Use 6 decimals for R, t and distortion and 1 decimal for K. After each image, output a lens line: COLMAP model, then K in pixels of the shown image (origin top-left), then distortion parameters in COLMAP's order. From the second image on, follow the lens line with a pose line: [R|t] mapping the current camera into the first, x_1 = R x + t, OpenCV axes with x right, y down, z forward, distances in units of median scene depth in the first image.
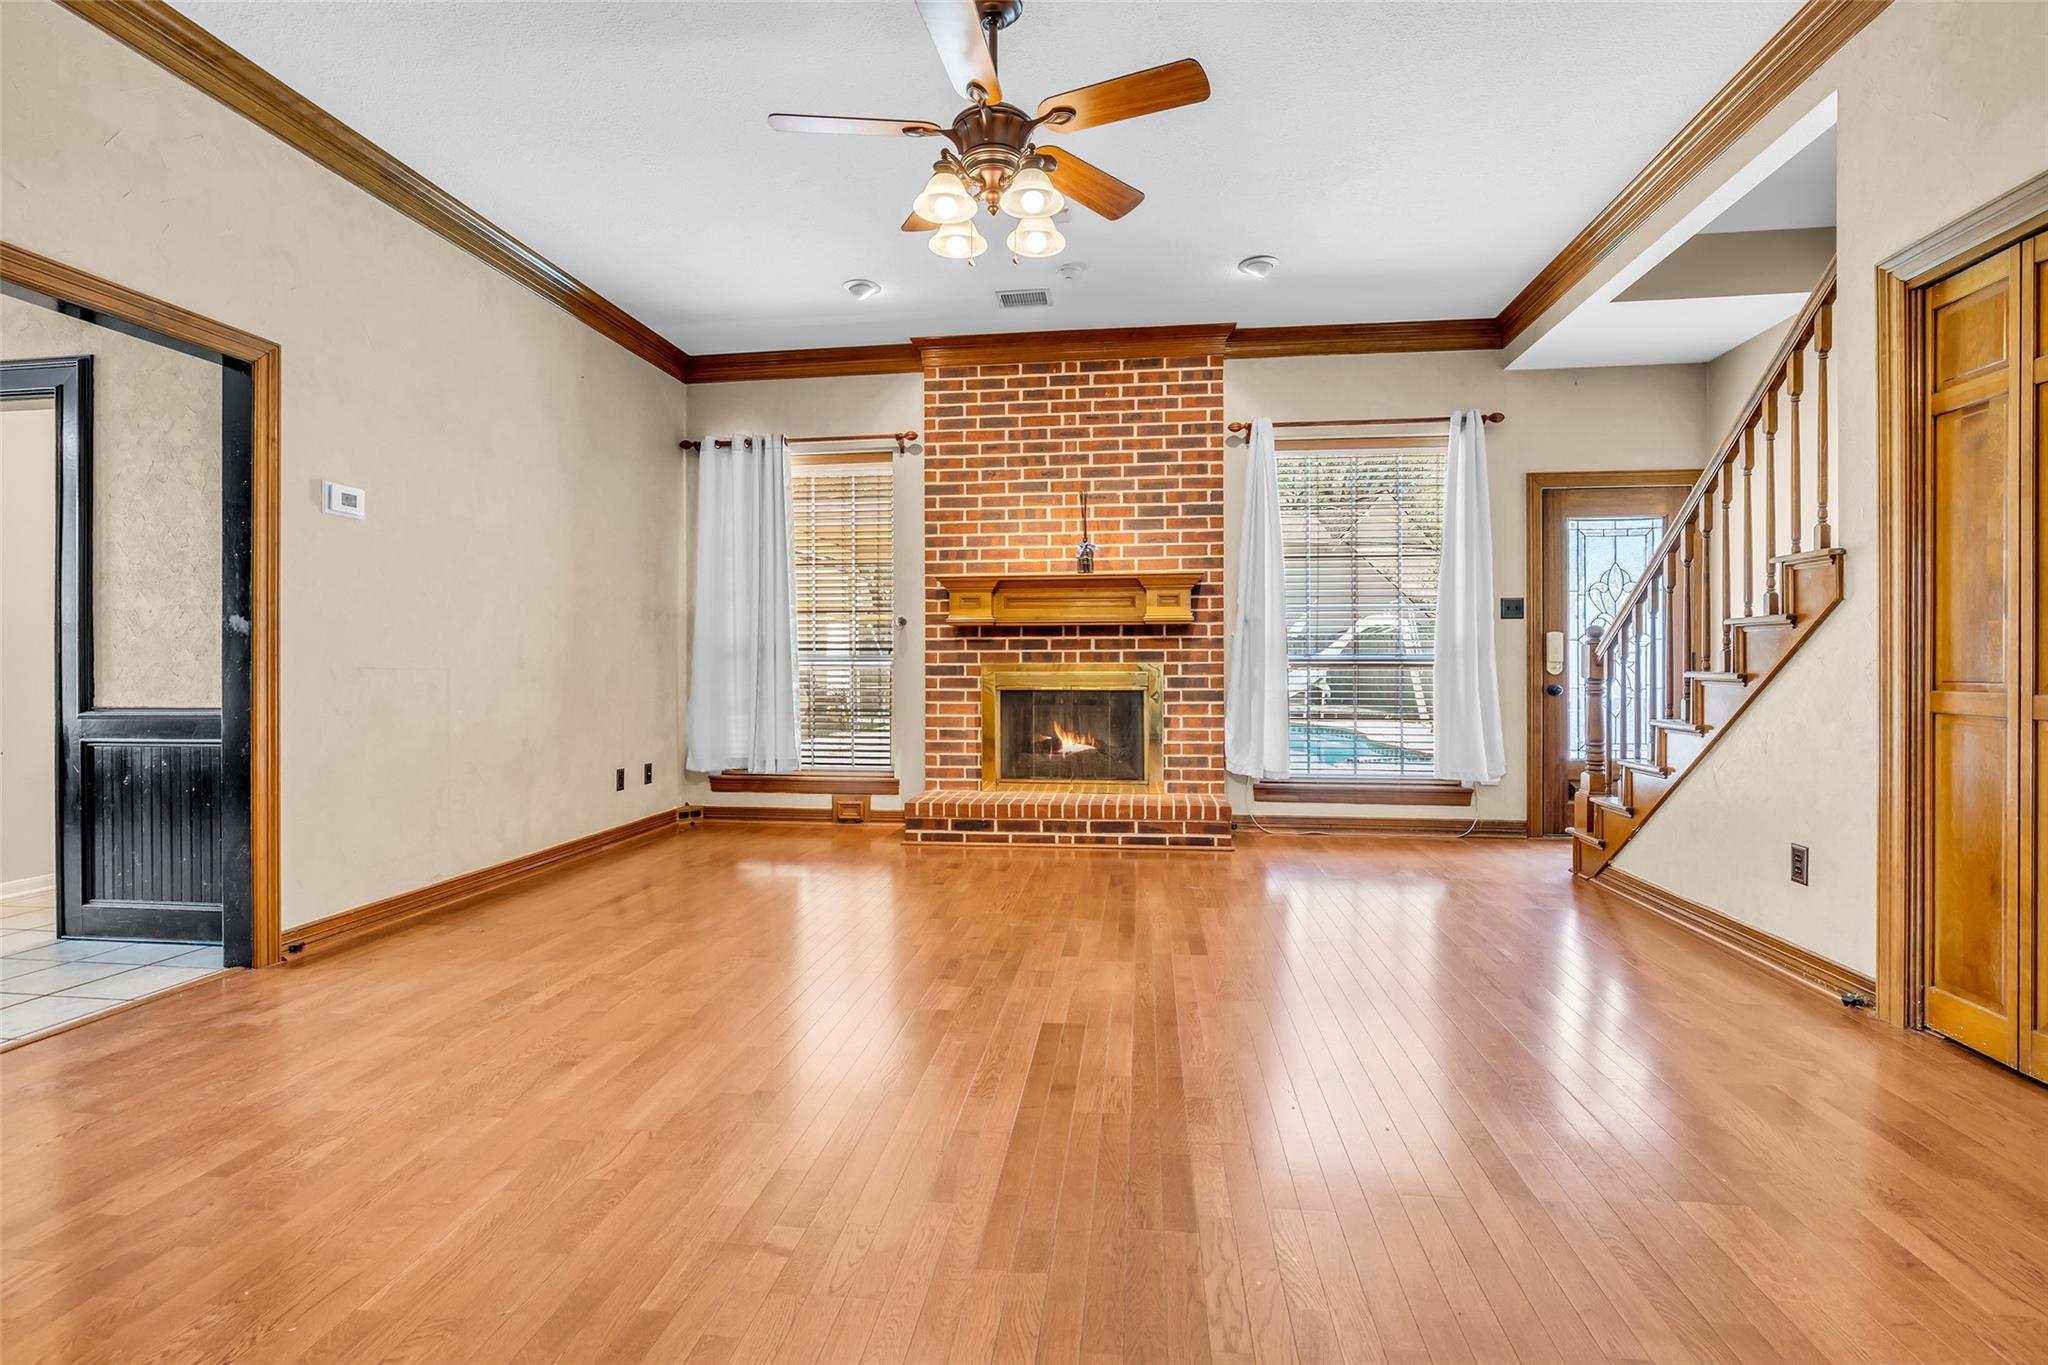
lens RADIAL K [[950.0, 0, 1017.6], [0, 950.0, 666.2], [0, 0, 1]] dist [-0.014117, 0.000057]
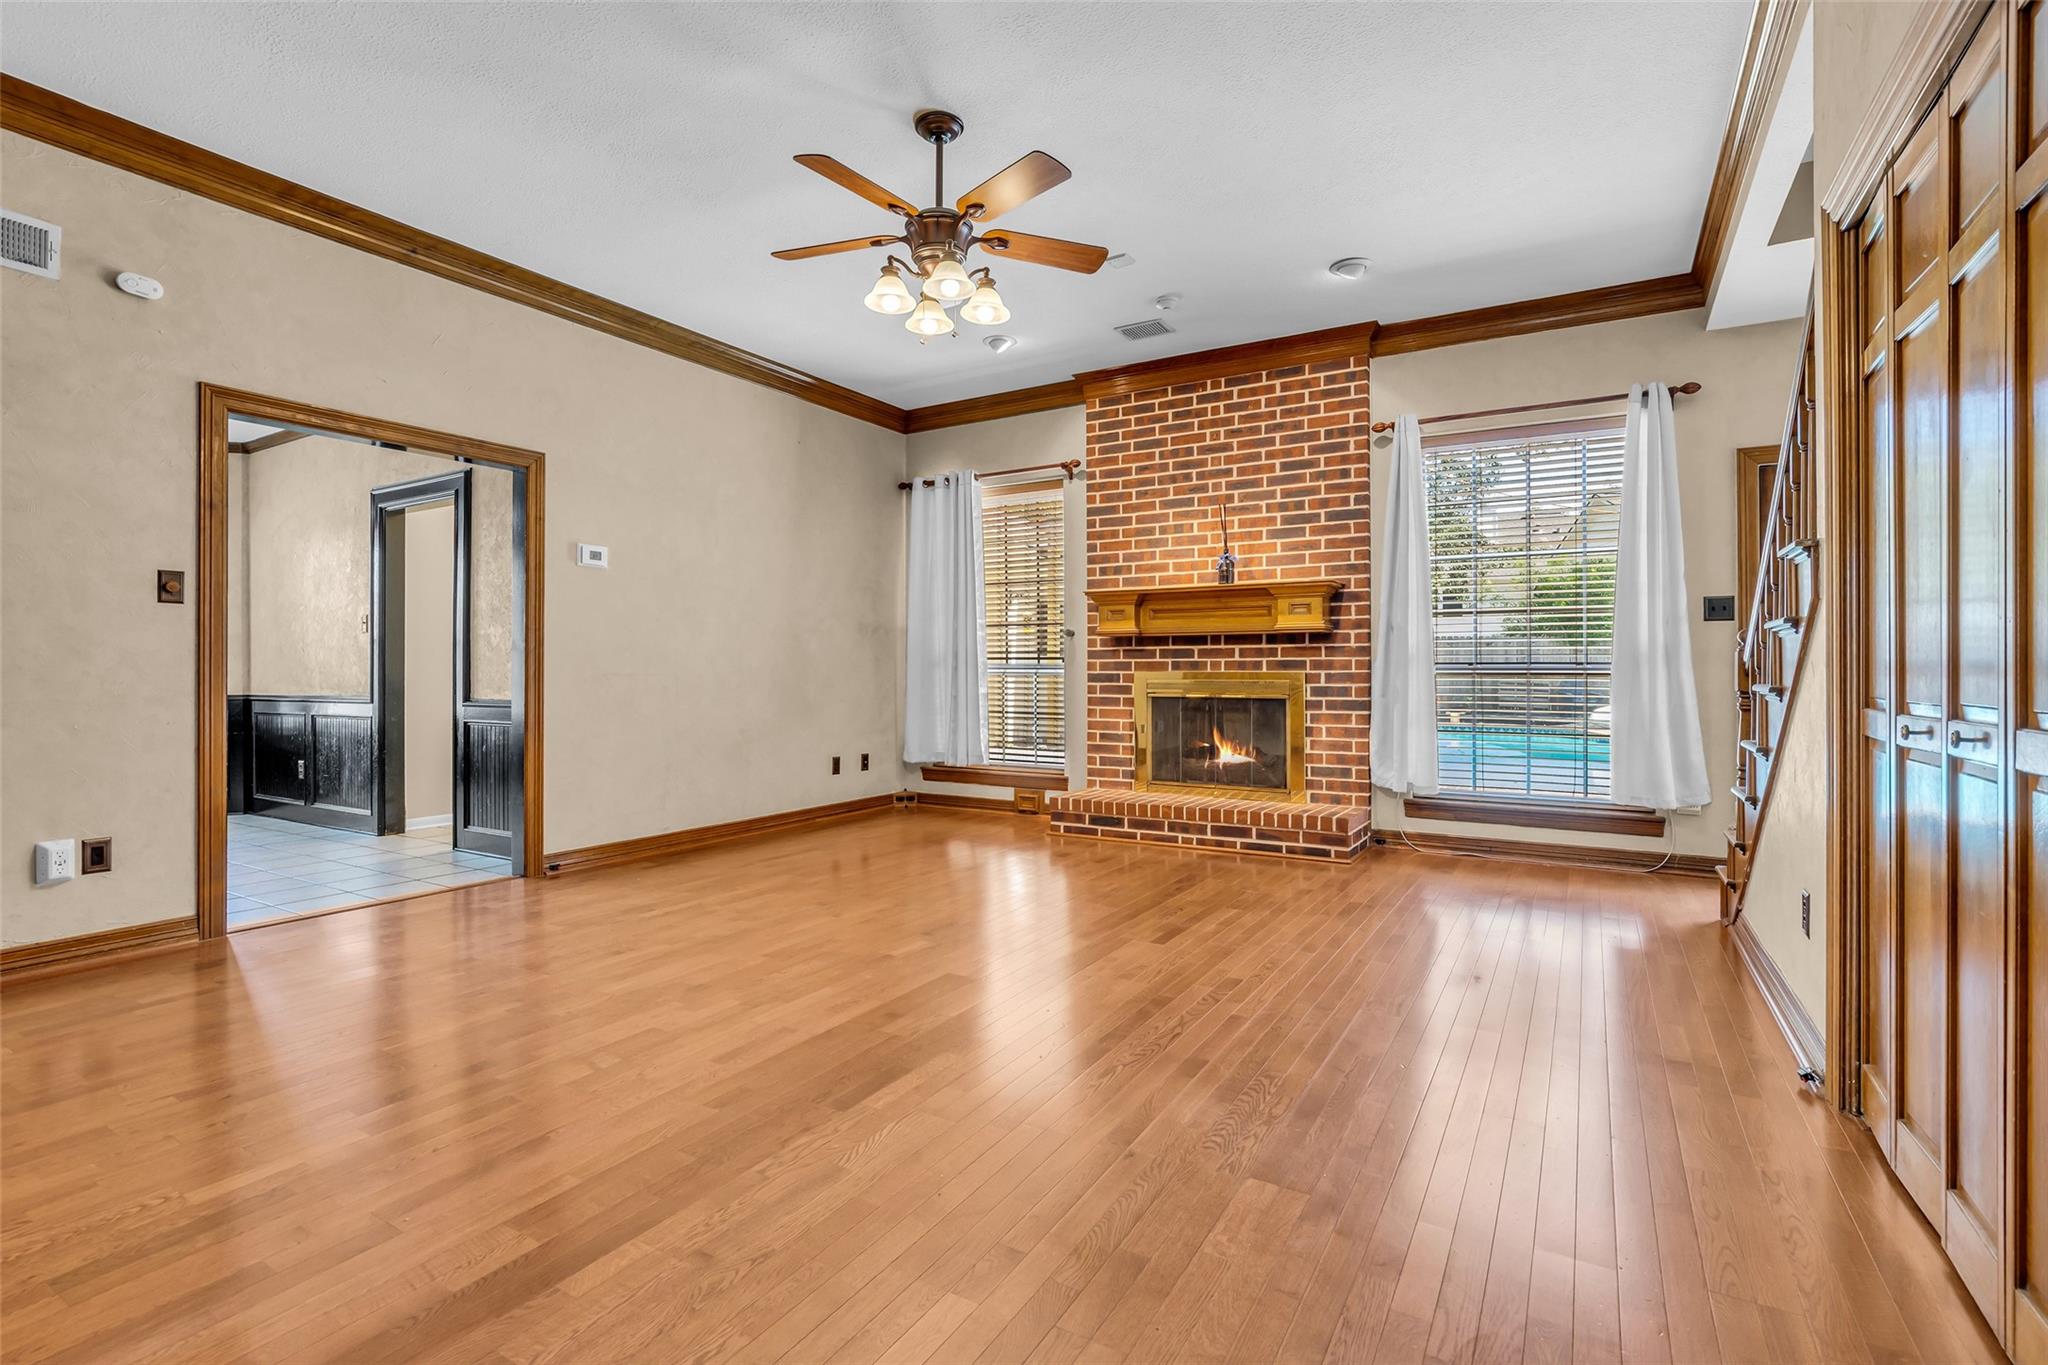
lens RADIAL K [[950.0, 0, 1017.6], [0, 950.0, 666.2], [0, 0, 1]] dist [-0.014117, 0.000057]
pose [[0.916159, 0.000153, -0.400815, 0.276229], [-0.002944, 0.999976, -0.006347, -0.001705], [0.400804, 0.006994, 0.916137, -0.029863]]
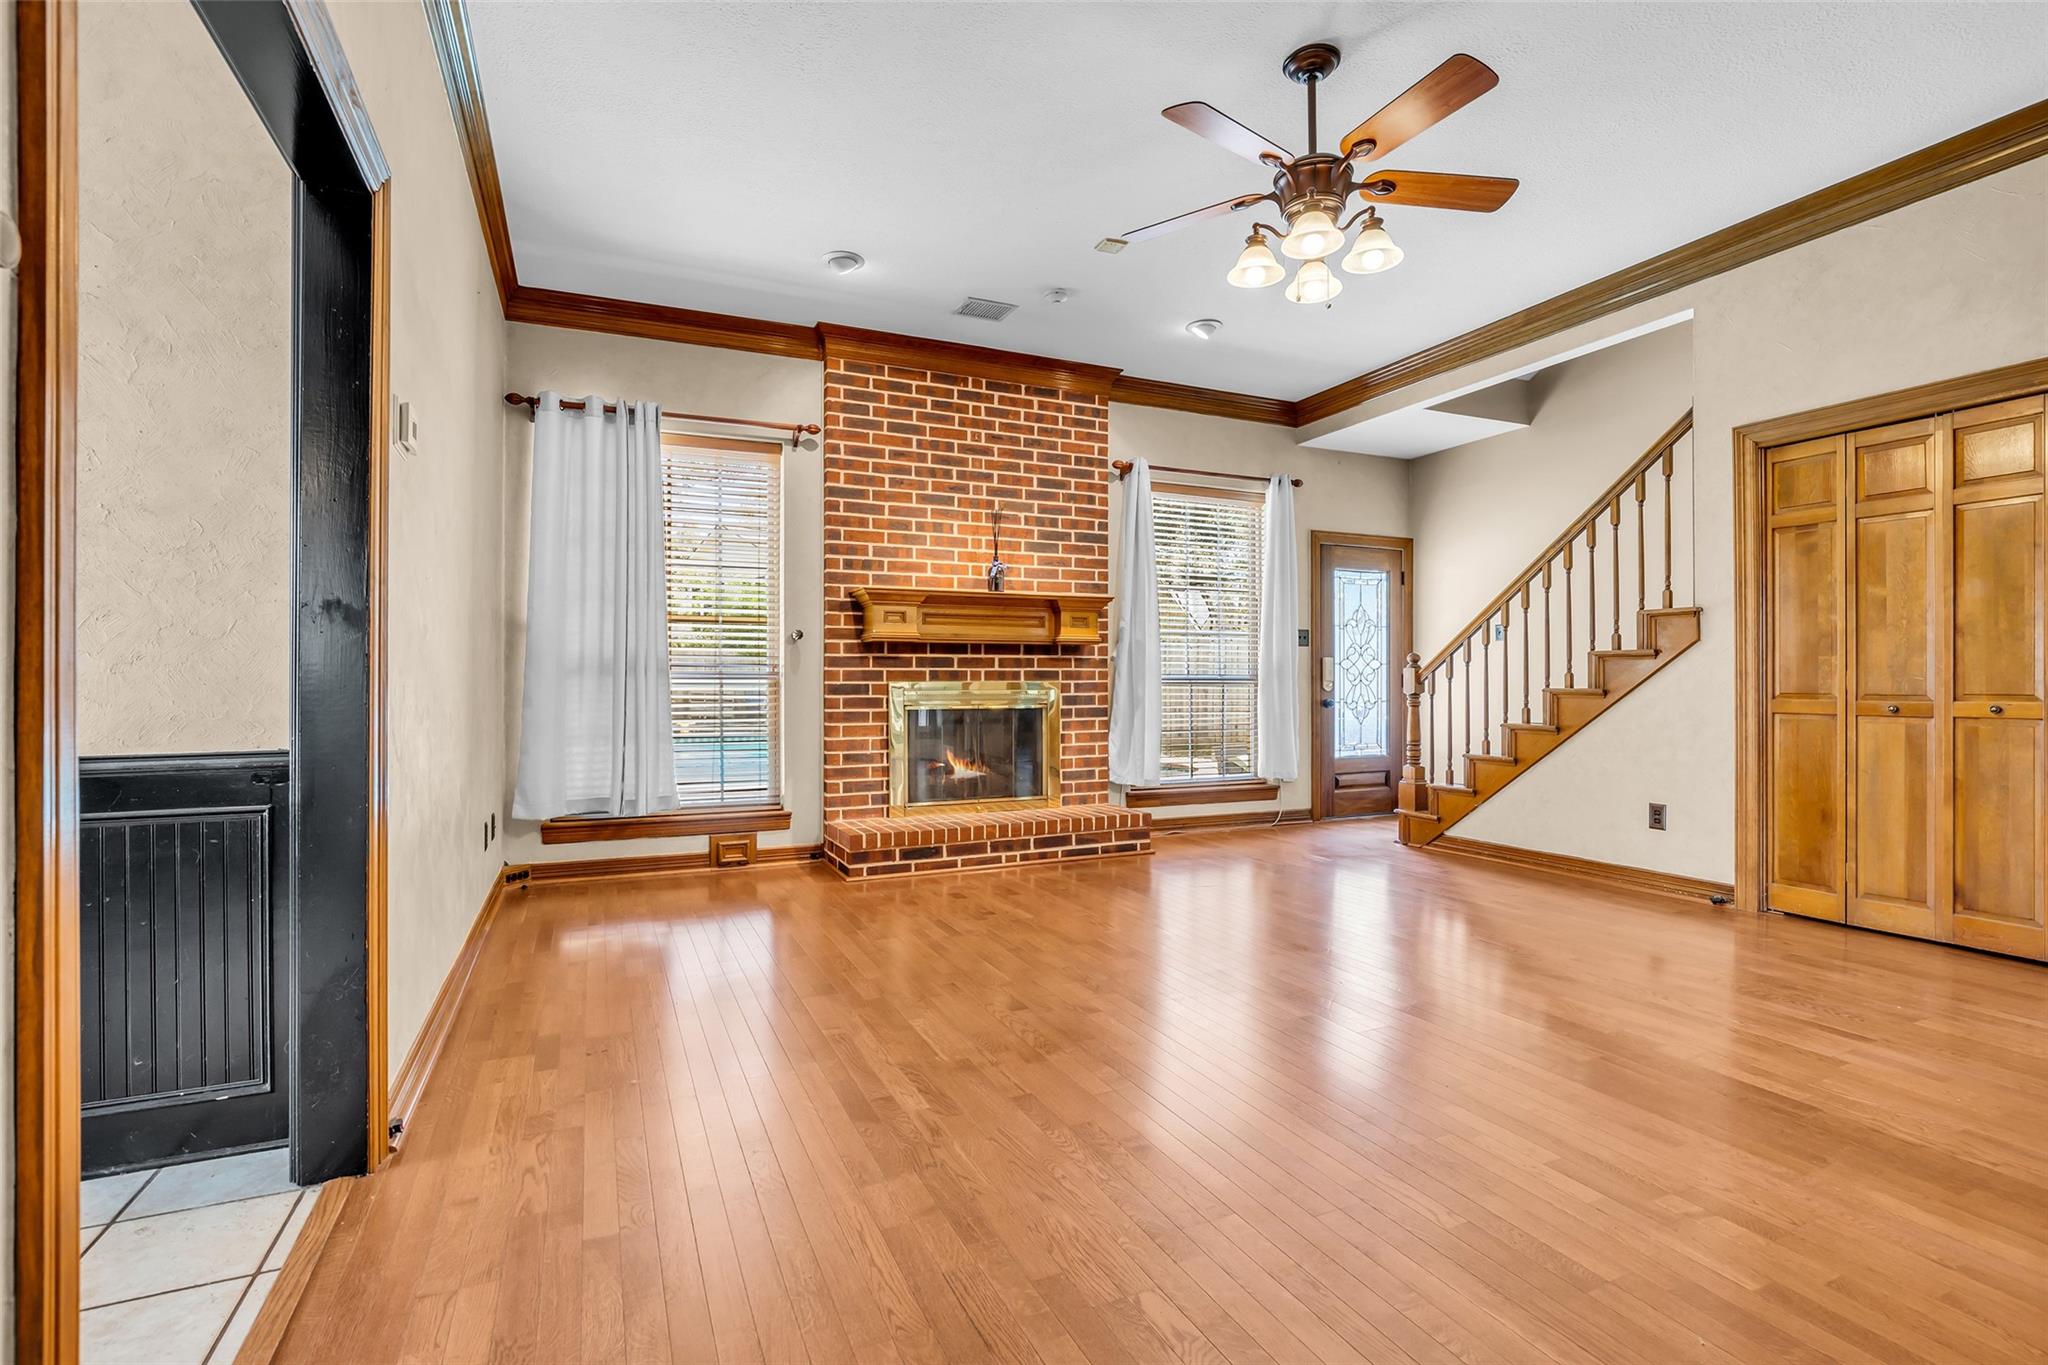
lens RADIAL K [[945.1, 0, 1016.8], [0, 945.1, 680.7], [0, 0, 1]] dist [-0.017057, 0.006763]
pose [[0.849701, 0.001855, 0.527261, -0.435455], [0.000764, 0.999988, -0.004750, 0.000563], [-0.527264, 0.004439, 0.849690, 0.142008]]
